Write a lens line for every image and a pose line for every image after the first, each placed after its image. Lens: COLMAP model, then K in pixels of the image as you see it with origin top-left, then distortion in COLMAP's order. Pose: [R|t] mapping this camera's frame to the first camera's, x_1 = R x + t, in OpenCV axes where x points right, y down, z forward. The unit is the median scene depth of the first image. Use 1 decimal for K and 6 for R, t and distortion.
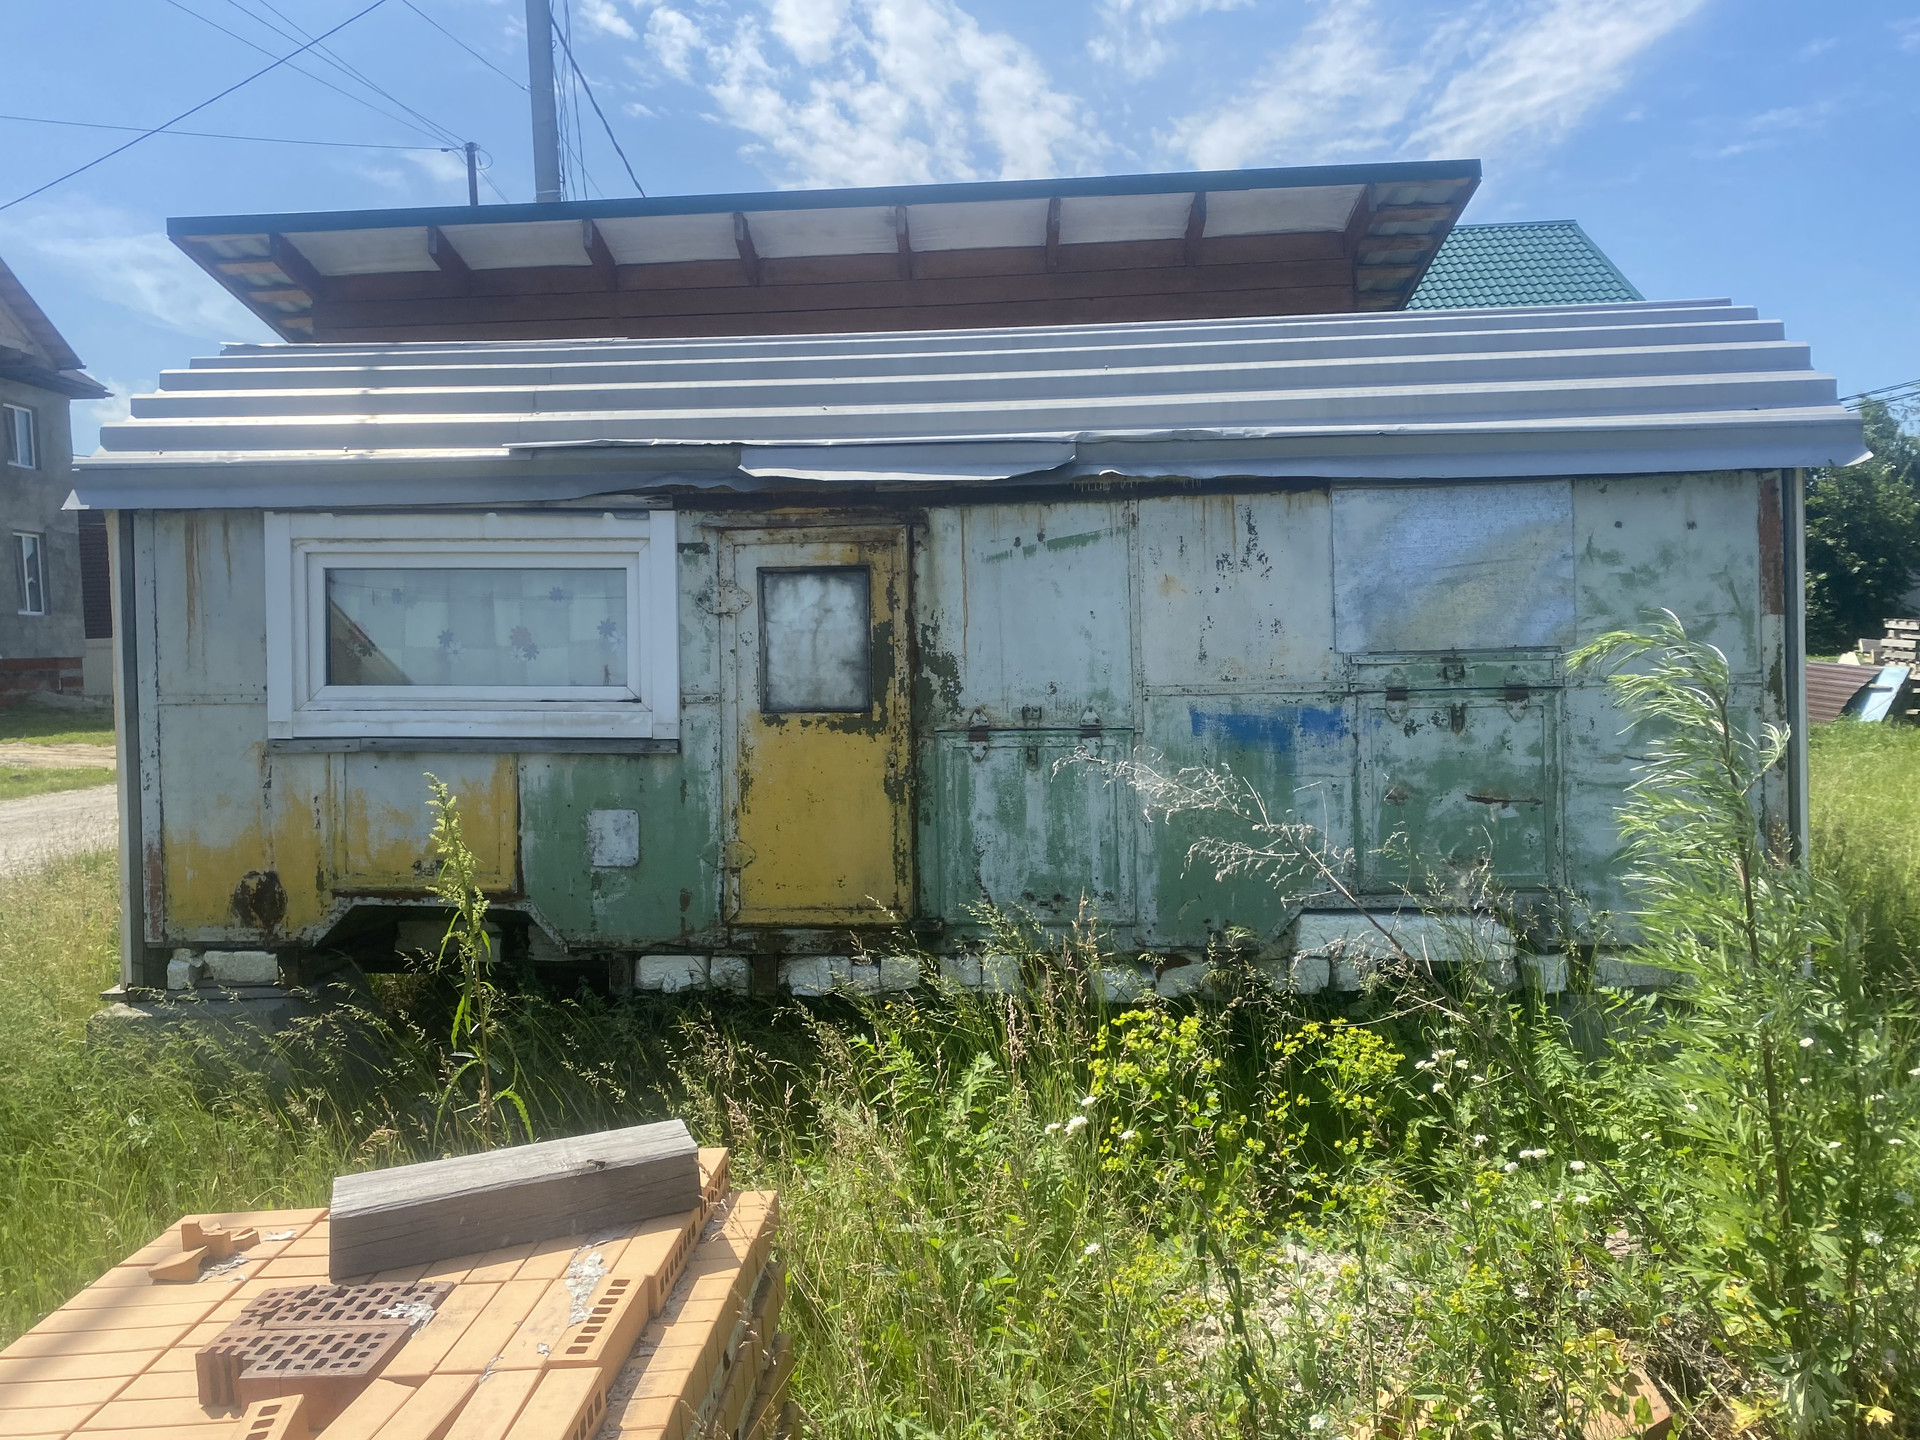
lens RADIAL K [[1462.2, 0, 960.0], [0, 1462.2, 720.0], [0, 0, 1]] dist [0.004754, -0.005814]
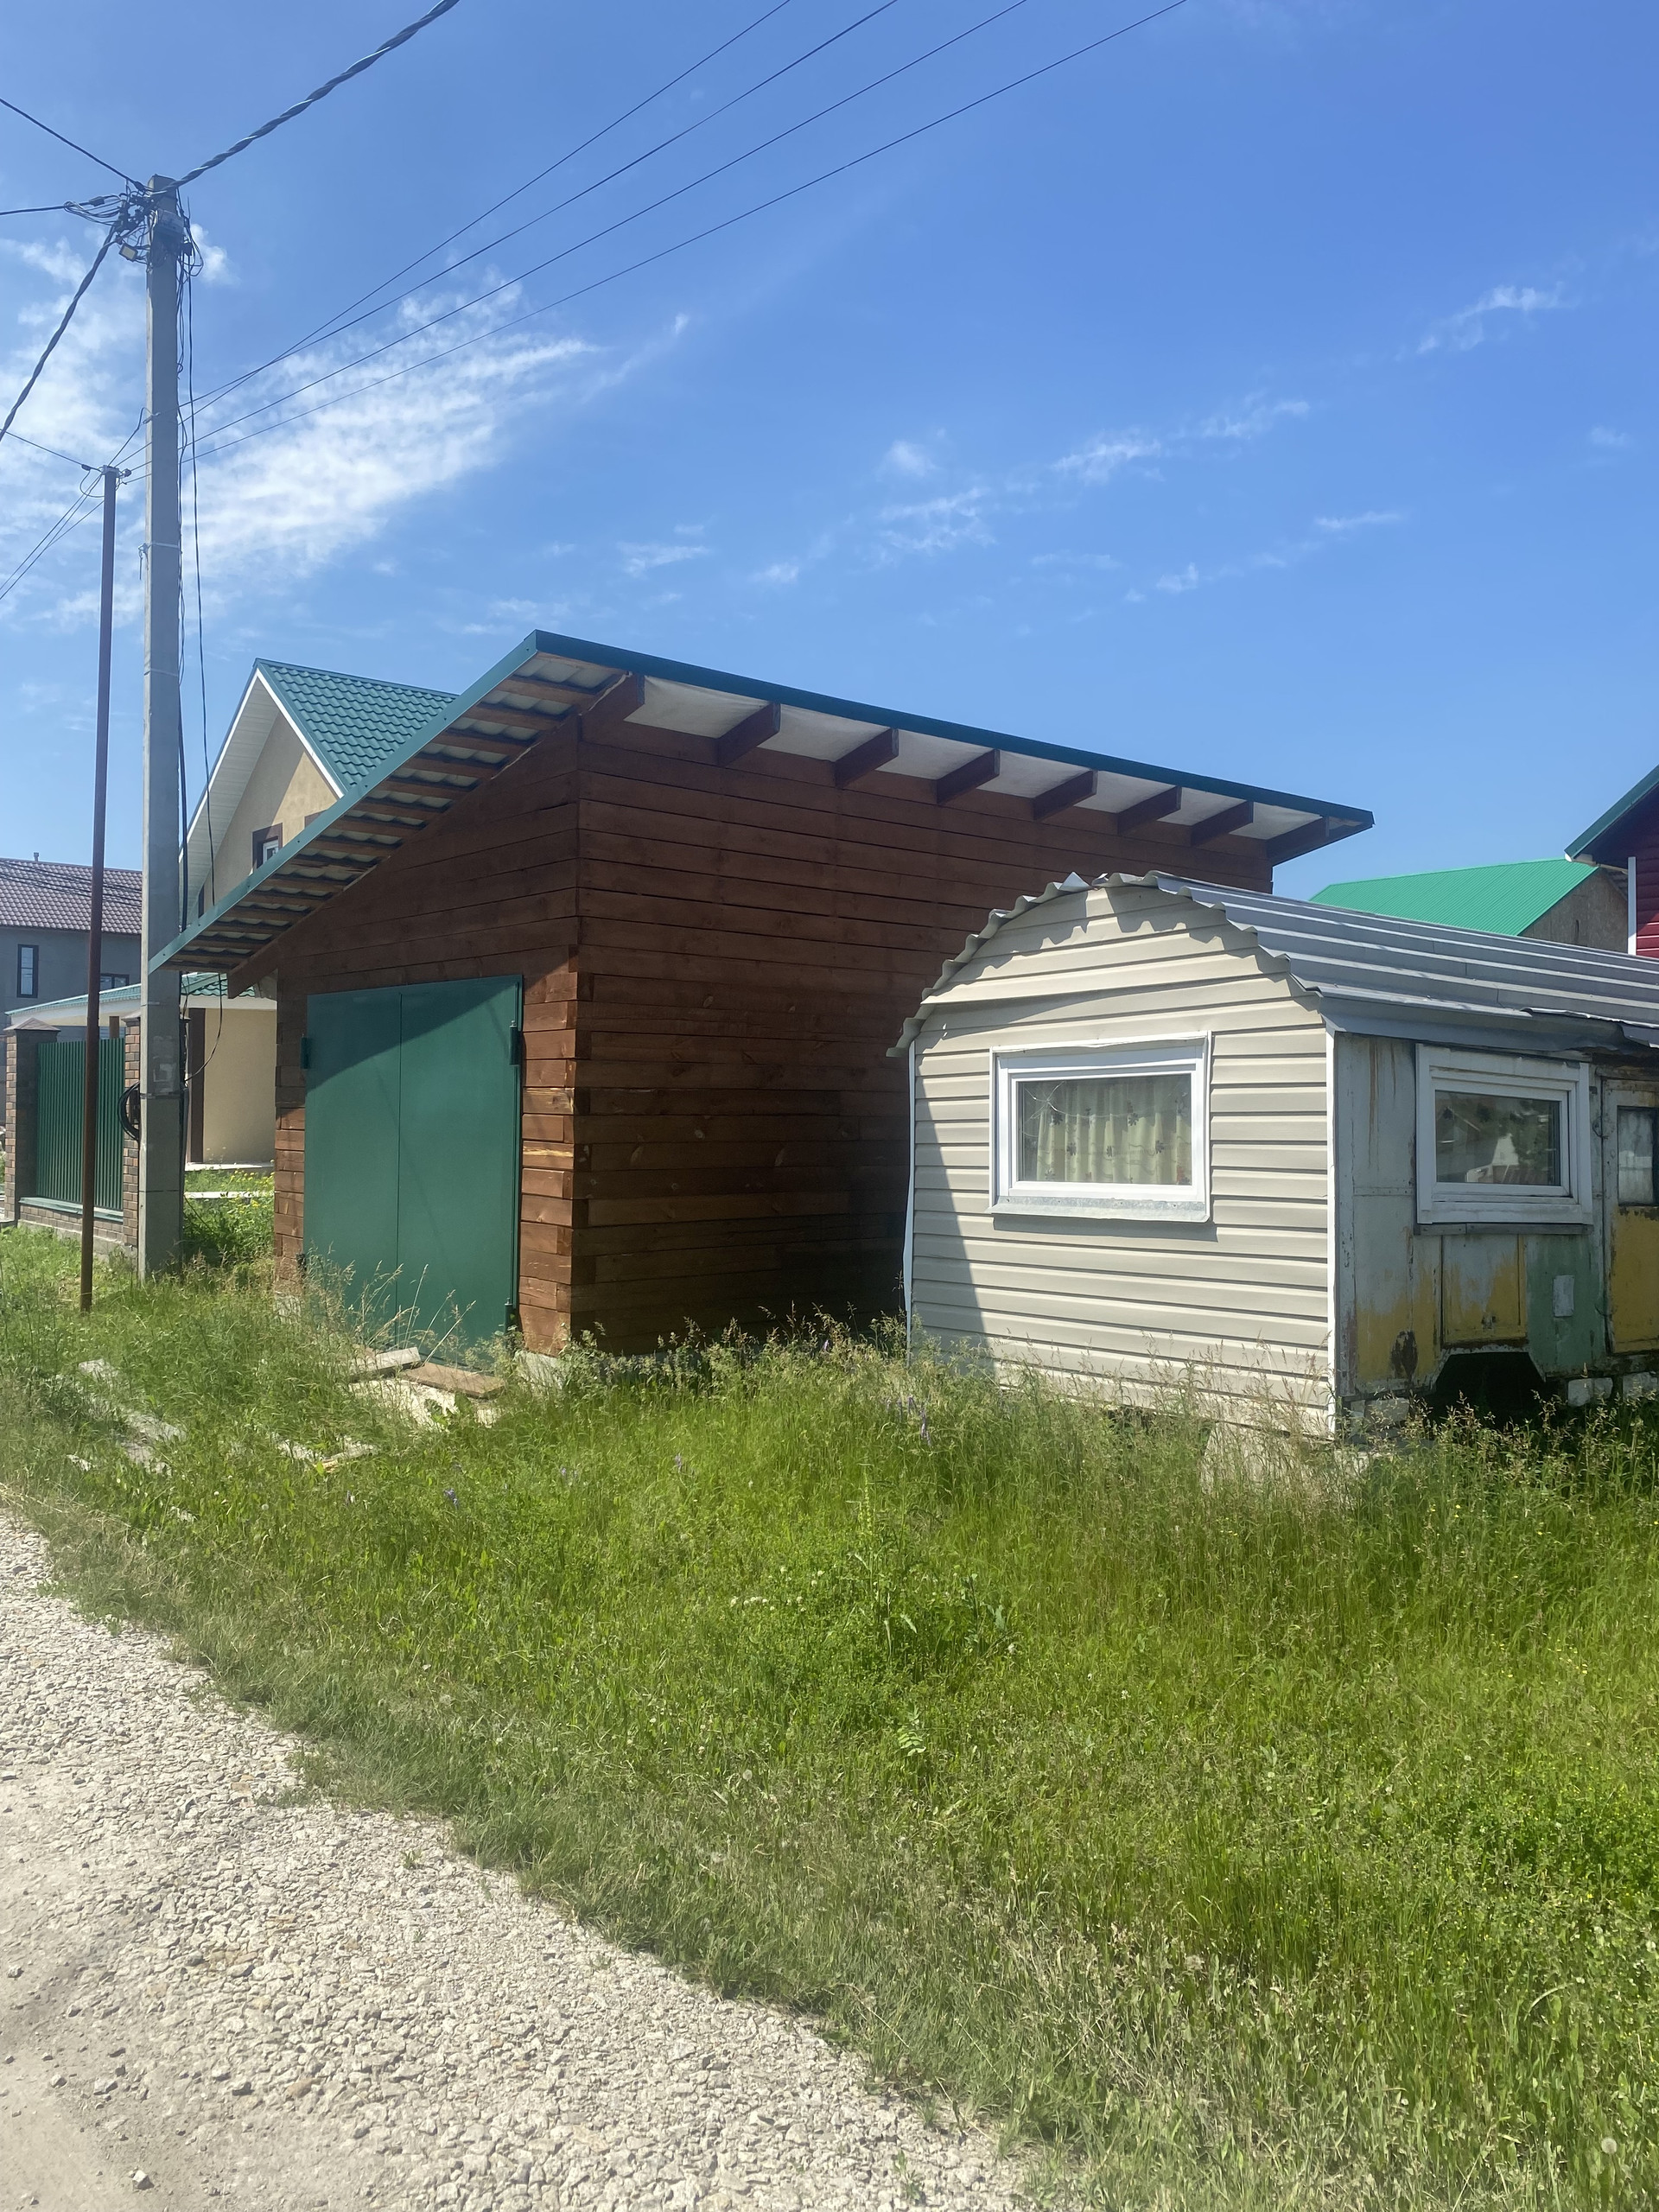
lens RADIAL K [[1742.2, 0, 829.5], [0, 1742.2, 1106.0], [0, 0, 1]] dist [0.066512, 0.000299]
pose [[0.742743, 0.043244, 0.668178, -1.844731], [0.001908, 0.997772, -0.066695, 0.011419], [-0.669573, 0.050812, 0.741006, 0.216606]]
